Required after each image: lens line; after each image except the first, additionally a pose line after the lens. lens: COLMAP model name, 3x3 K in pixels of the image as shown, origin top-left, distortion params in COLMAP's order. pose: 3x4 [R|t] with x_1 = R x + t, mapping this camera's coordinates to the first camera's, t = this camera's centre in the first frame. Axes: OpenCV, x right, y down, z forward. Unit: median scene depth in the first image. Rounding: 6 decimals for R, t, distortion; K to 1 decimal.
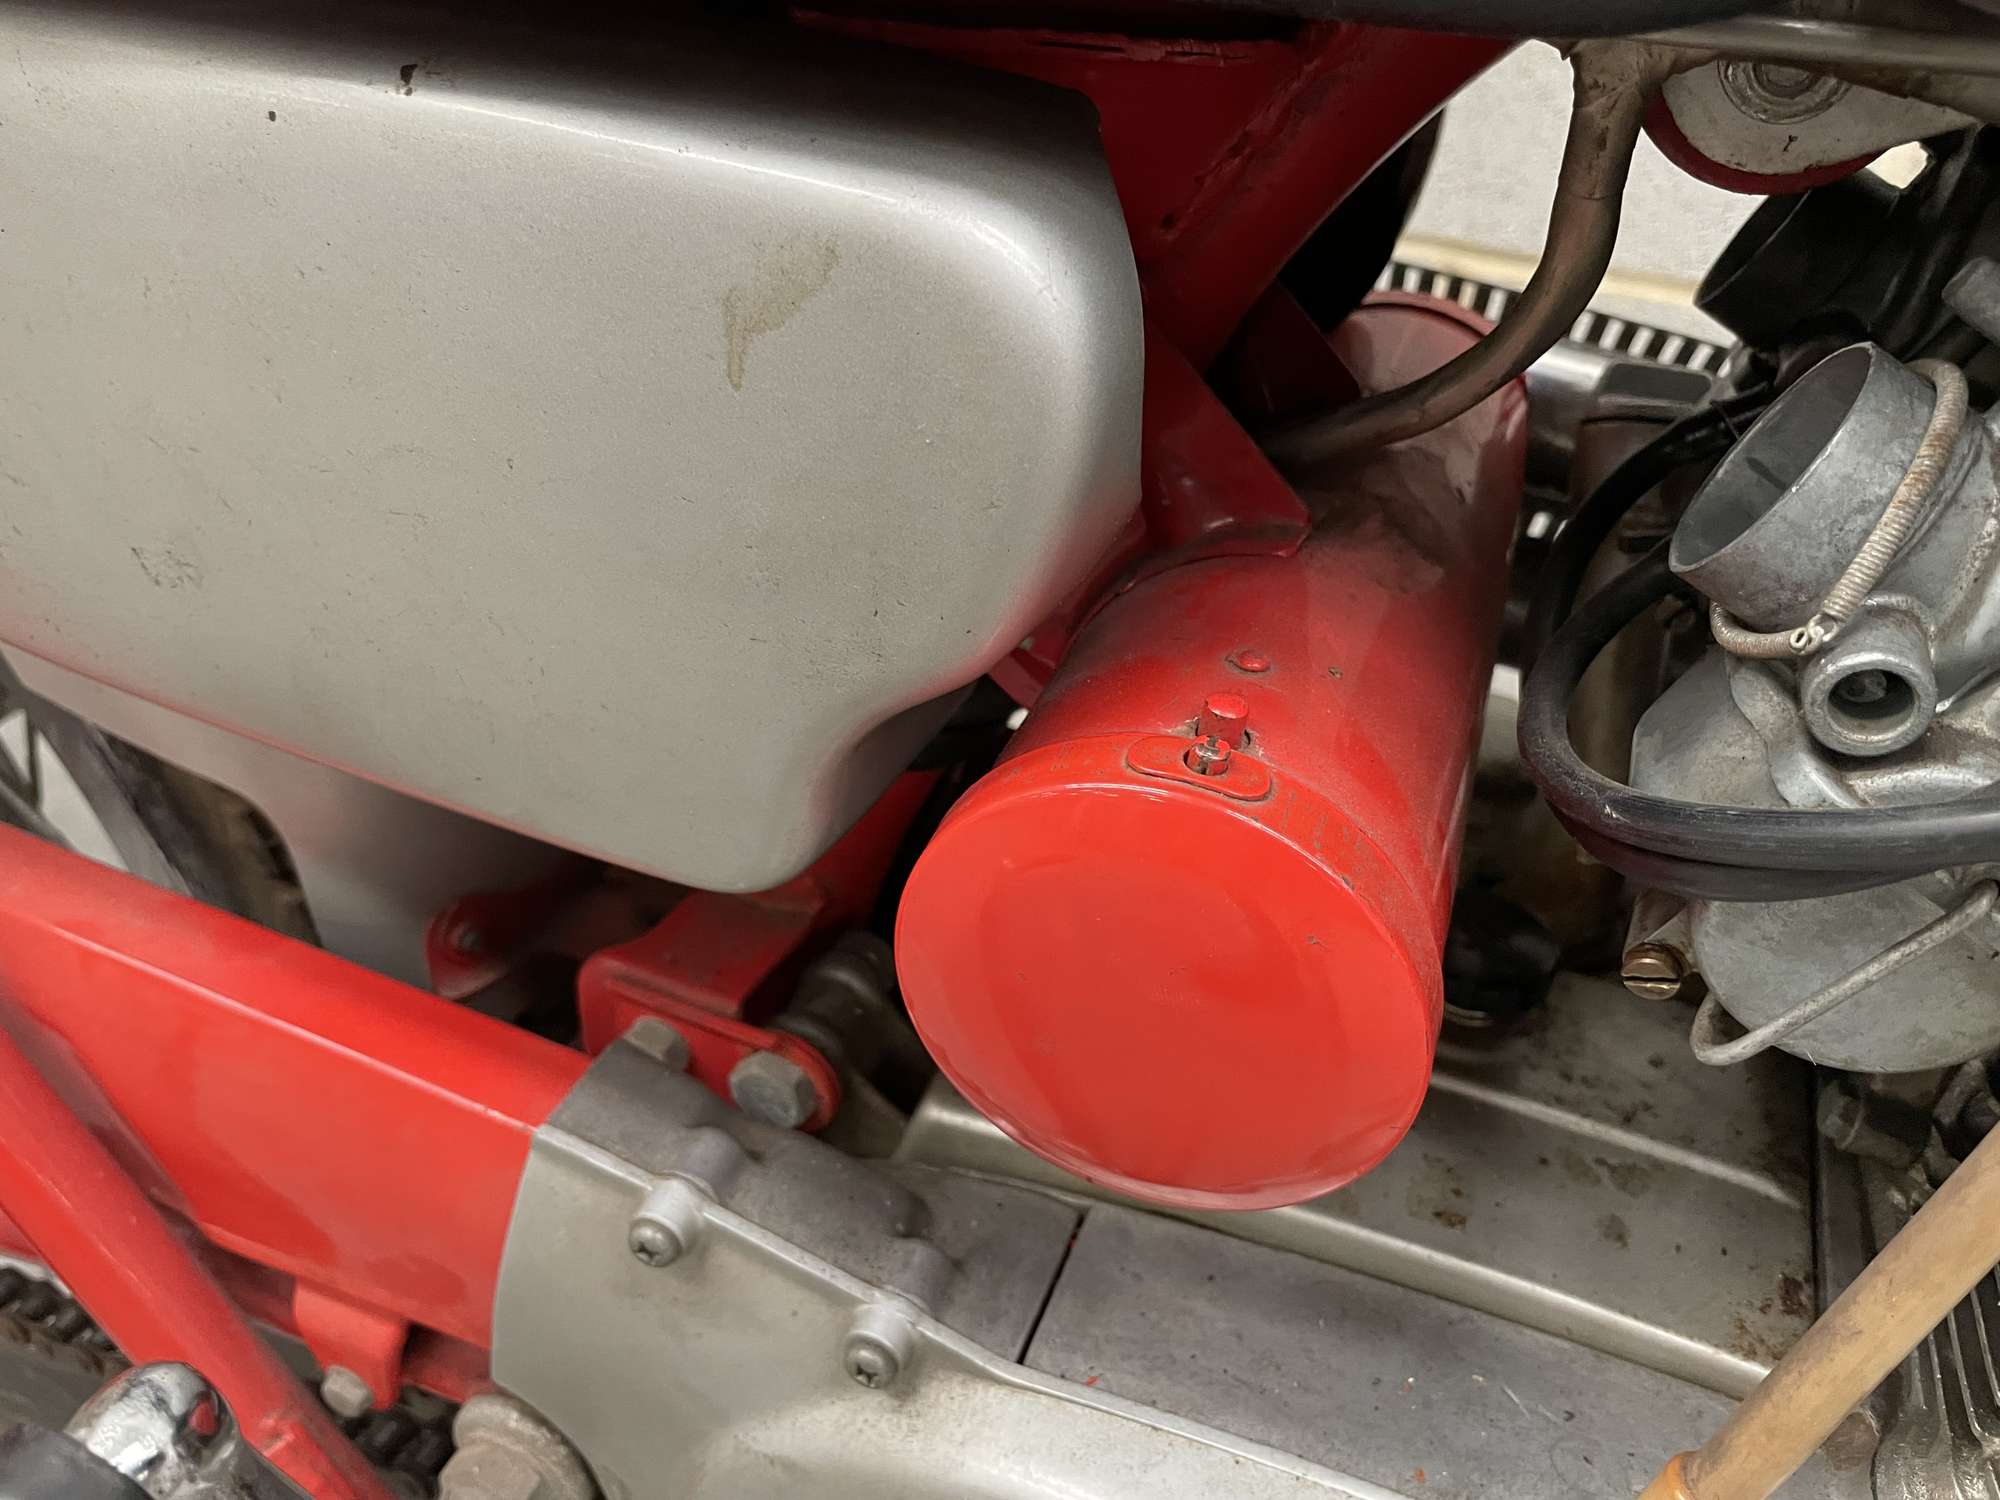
lens RADIAL K [[1547.5, 0, 1005.0], [0, 1547.5, 752.4], [0, 0, 1]] dist [0.076703, -0.120333]
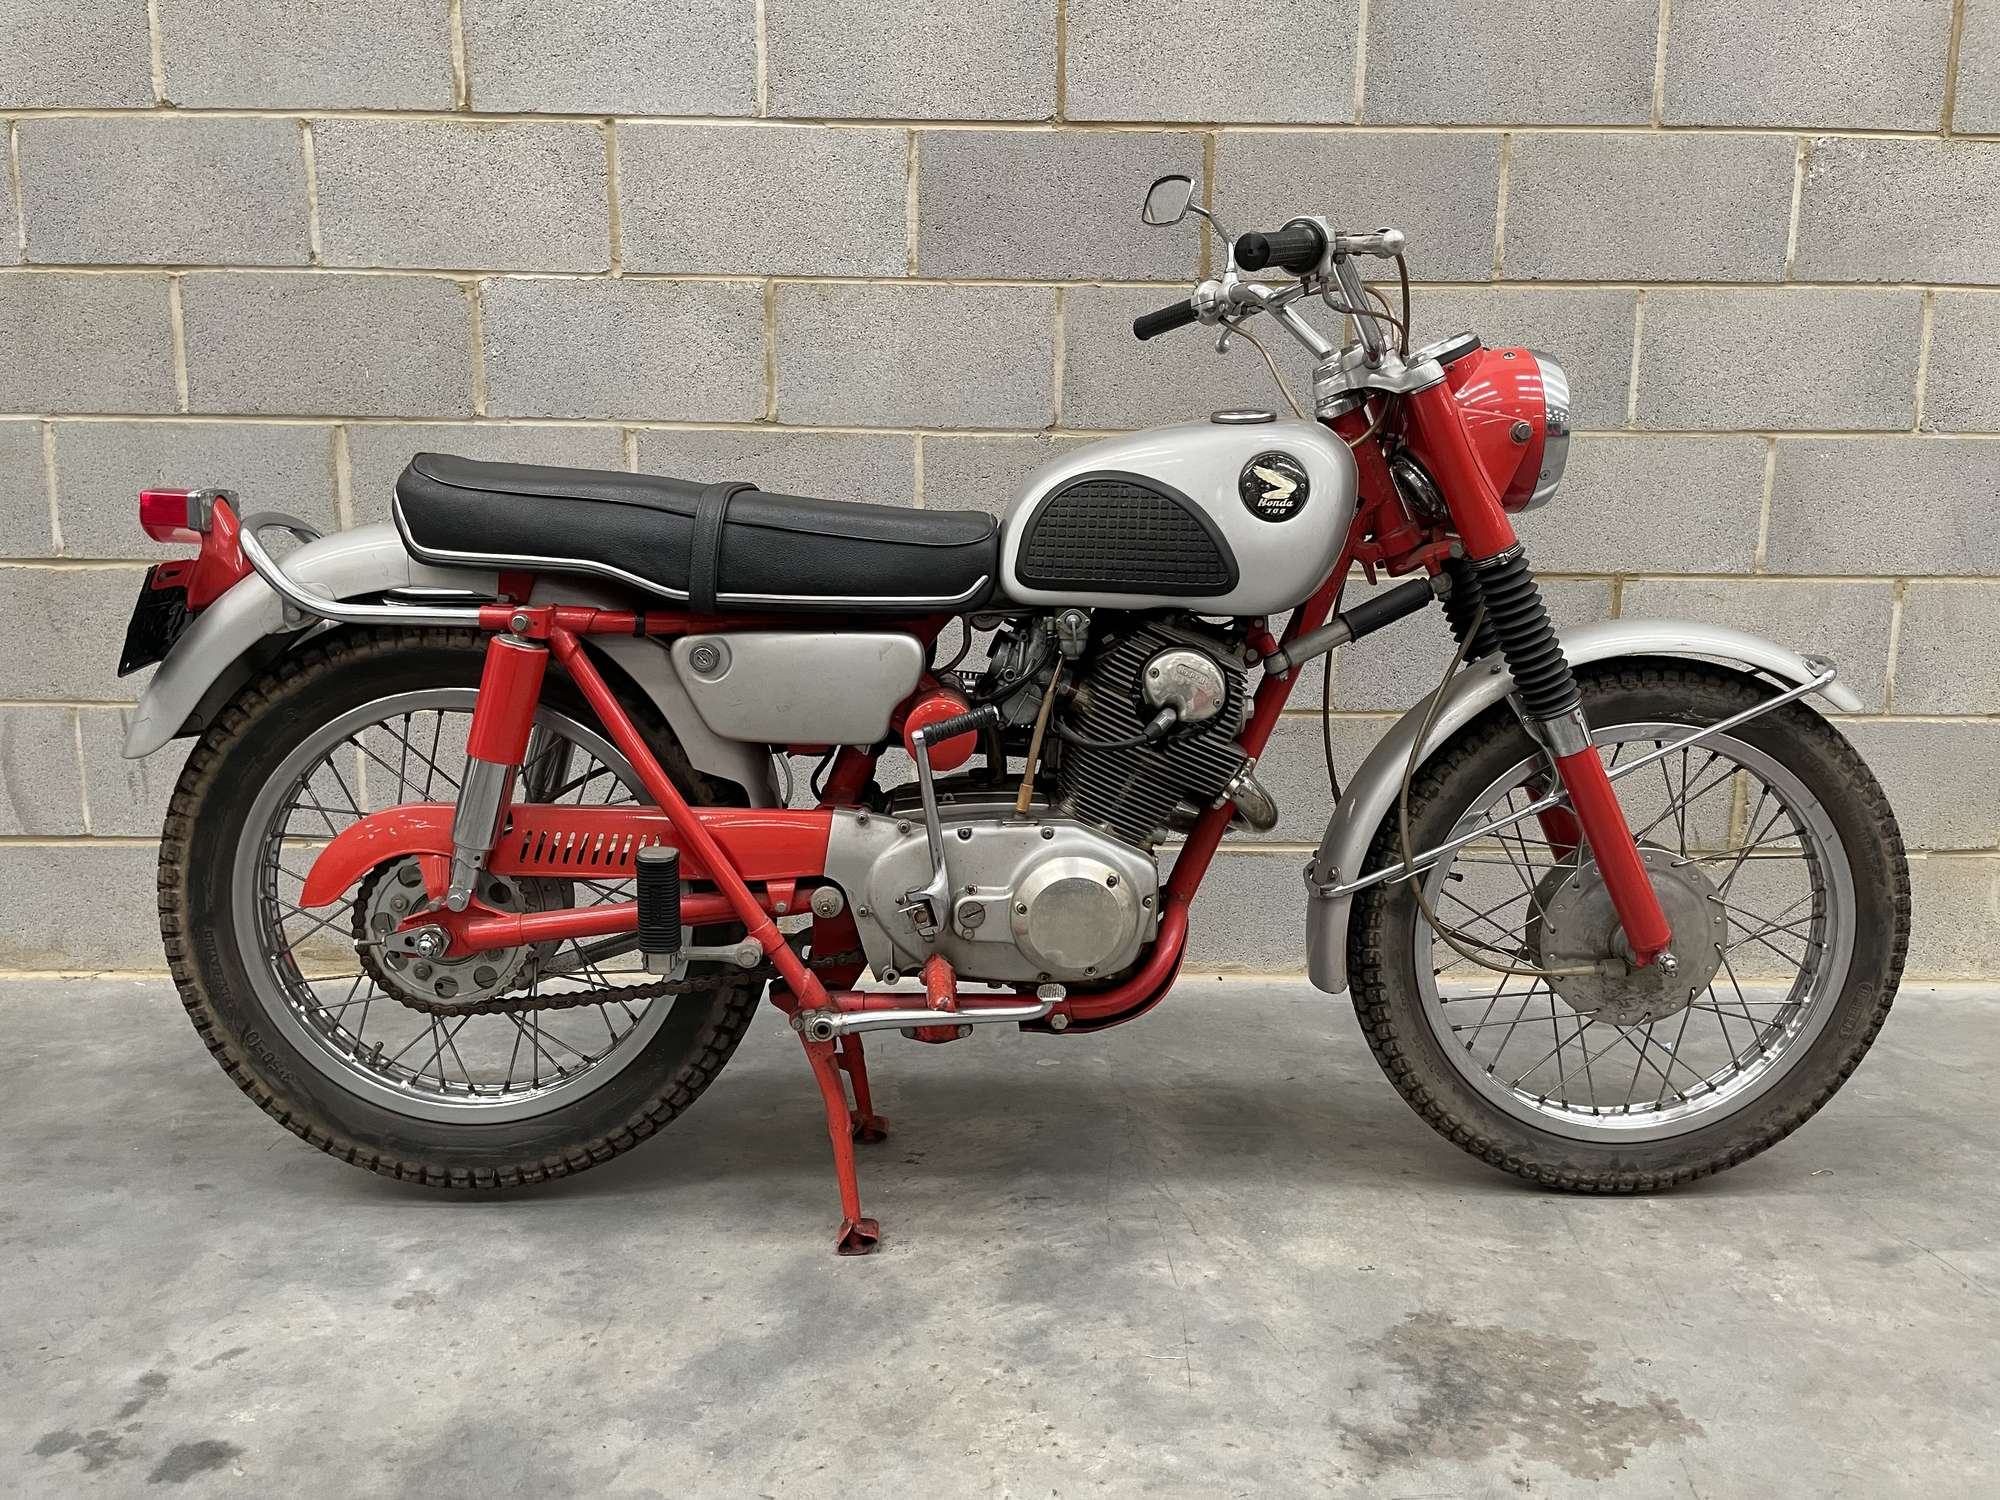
lens RADIAL K [[1547.5, 0, 1006.6], [0, 1547.5, 726.1], [0, 0, 1]] dist [0.076703, -0.120333]
pose [[0.920990, -0.129813, 0.367323, -2.534314], [0.261985, 0.904198, -0.337329, 2.945625], [-0.288342, 0.406909, 0.866766, -6.020600]]
